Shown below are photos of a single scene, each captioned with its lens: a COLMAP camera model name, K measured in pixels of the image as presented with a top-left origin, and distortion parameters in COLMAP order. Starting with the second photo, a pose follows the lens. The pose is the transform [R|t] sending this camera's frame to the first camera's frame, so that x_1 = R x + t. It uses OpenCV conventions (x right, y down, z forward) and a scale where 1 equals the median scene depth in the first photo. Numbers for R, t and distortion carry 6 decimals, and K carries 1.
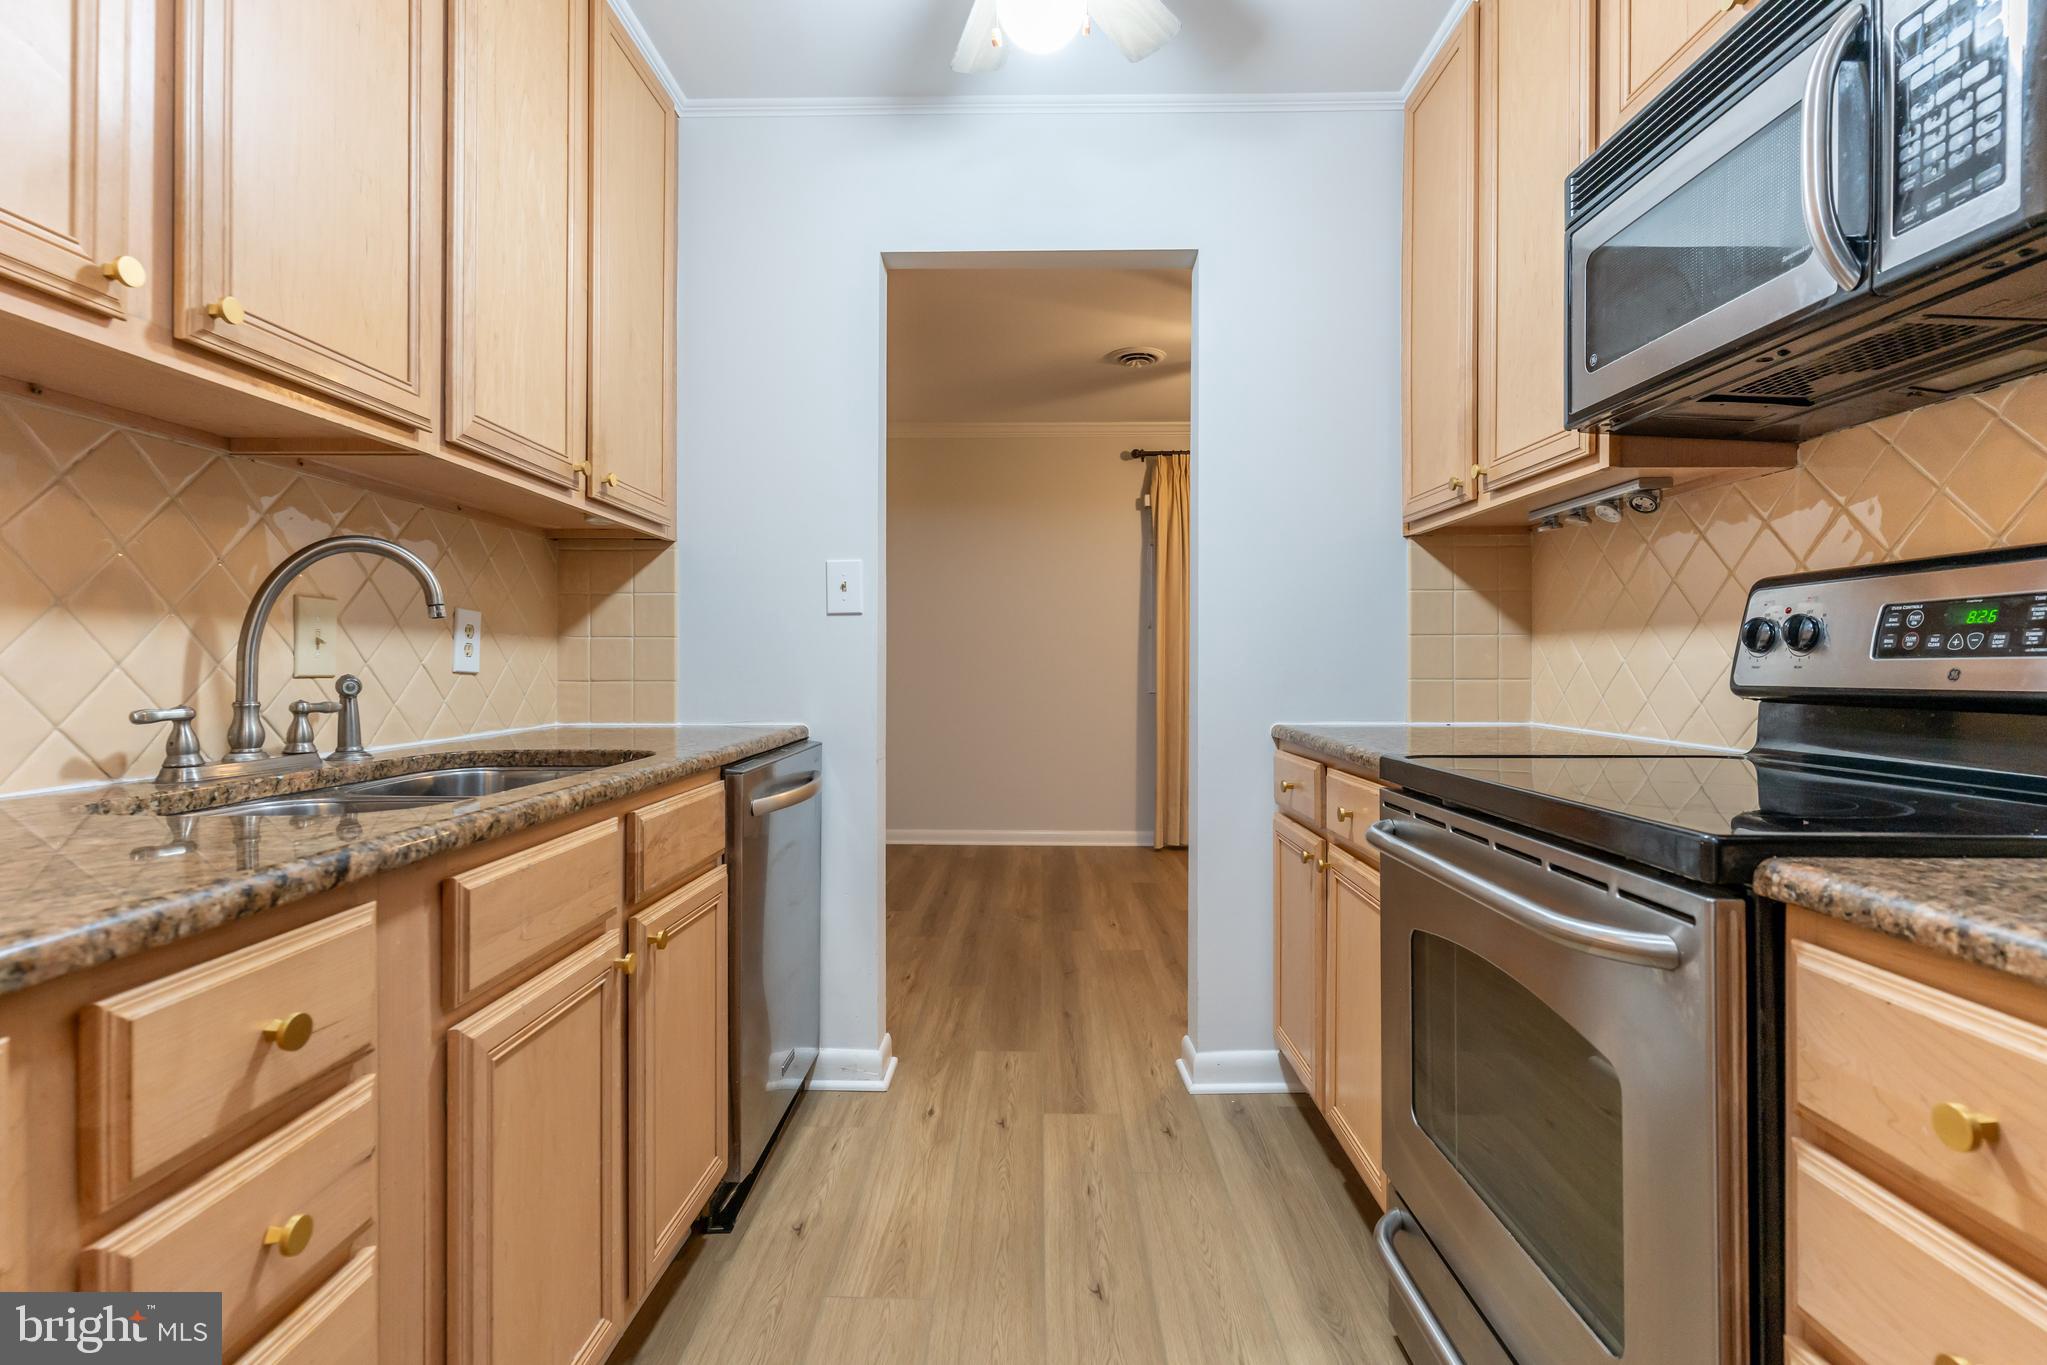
lens RADIAL K [[966.8, 0, 1015.2], [0, 966.8, 663.4], [0, 0, 1]] dist [0.000043, -0.000253]
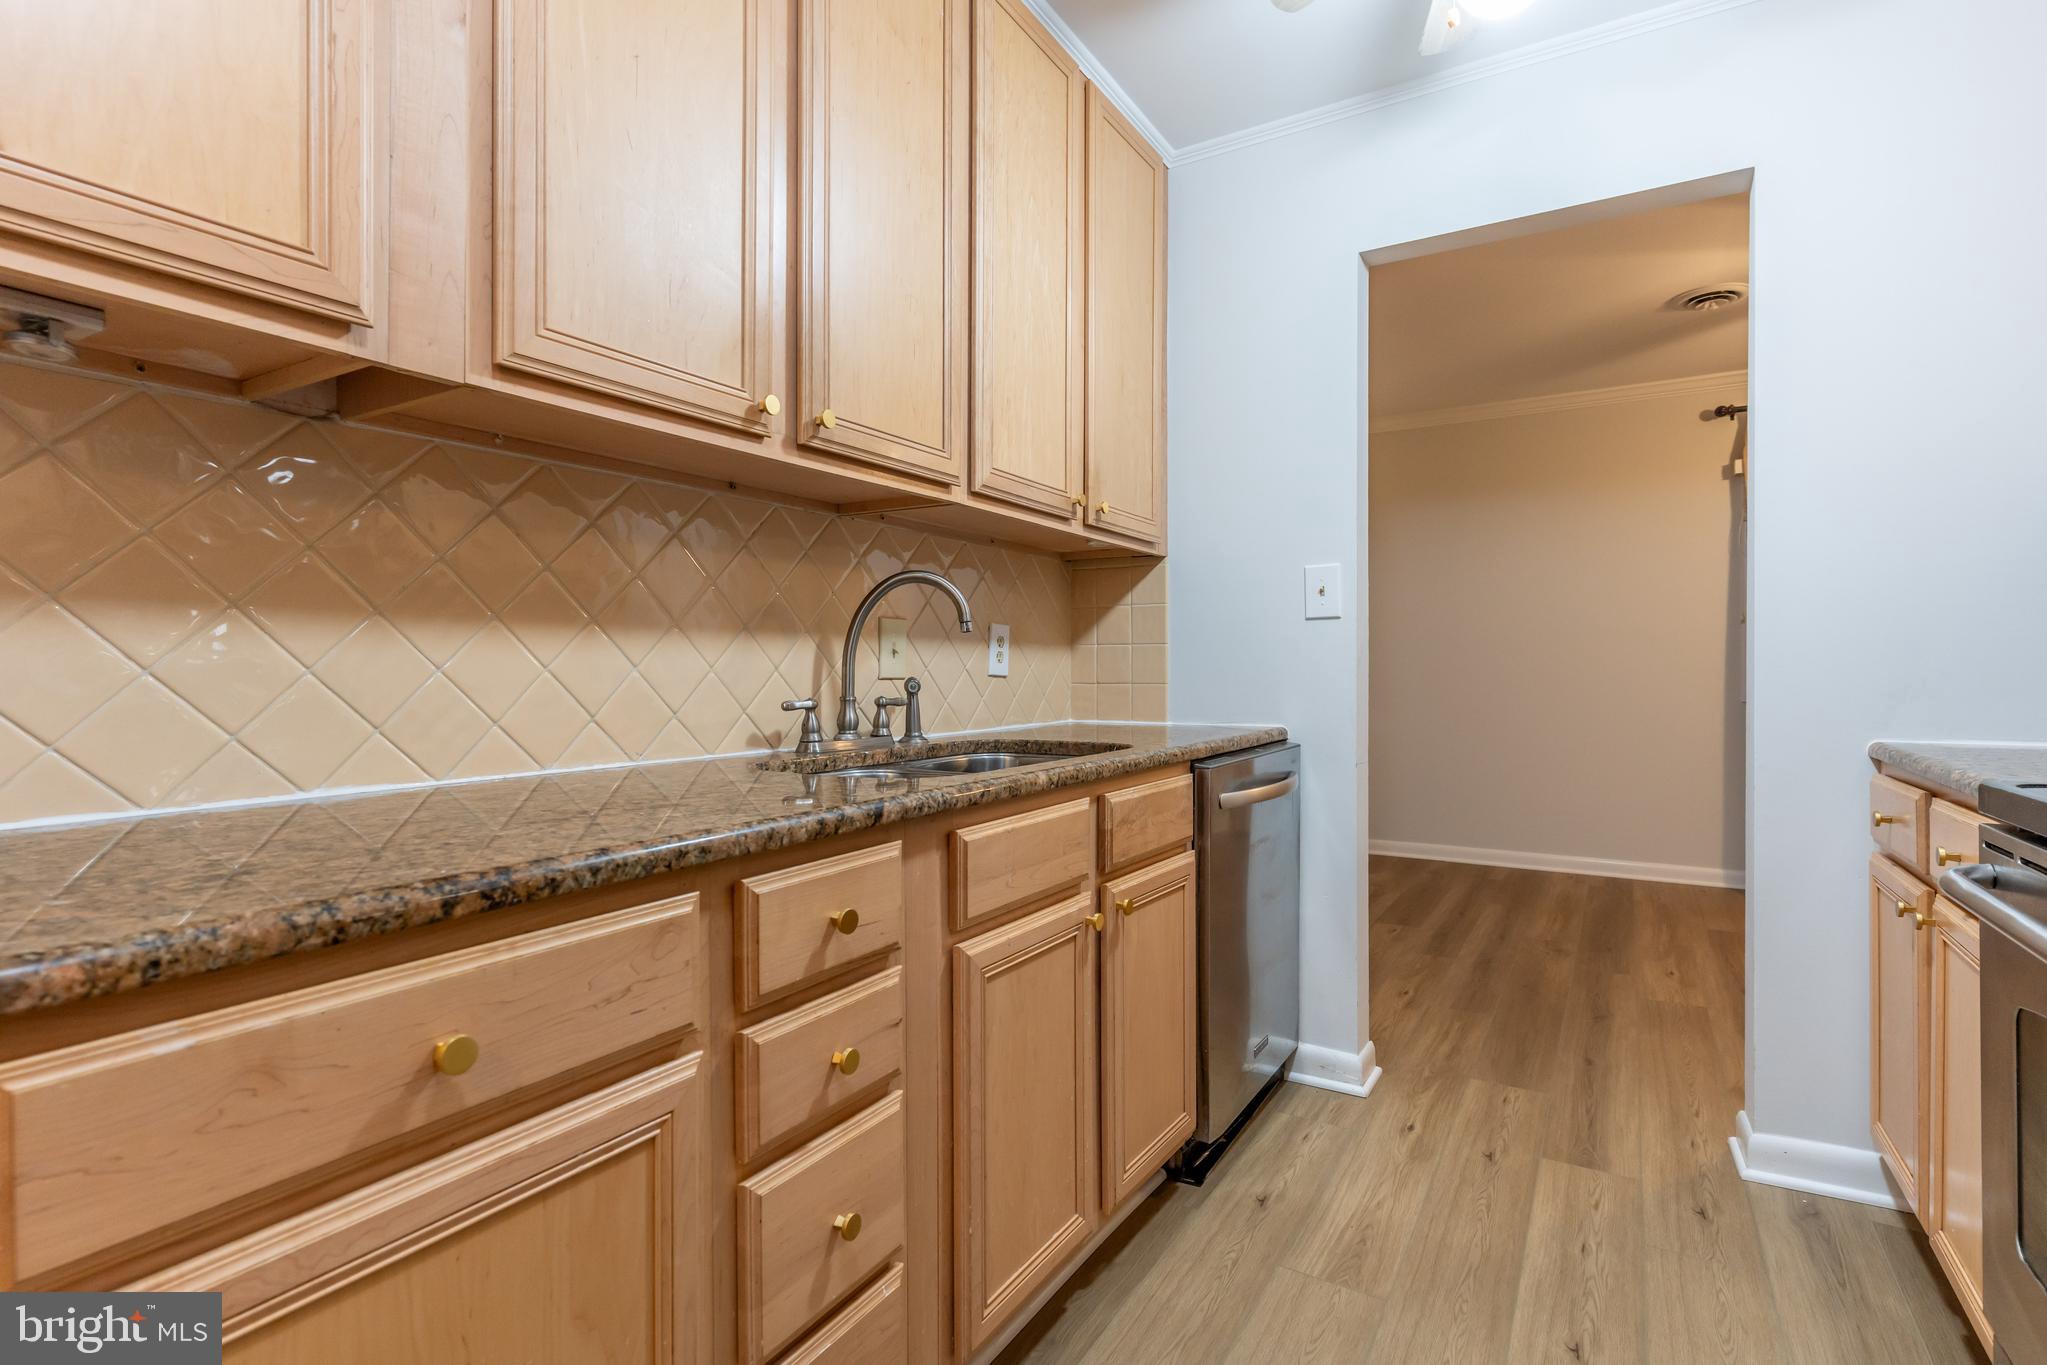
lens RADIAL K [[972.3, 0, 1023.5], [0, 972.3, 670.6], [0, 0, 1]] dist [-0.000979, 0.000255]
pose [[0.865641, -0.002155, -0.500661, 0.093797], [0.003643, 0.999991, 0.001994, 0.000871], [0.500652, -0.003550, 0.865641, -0.057334]]
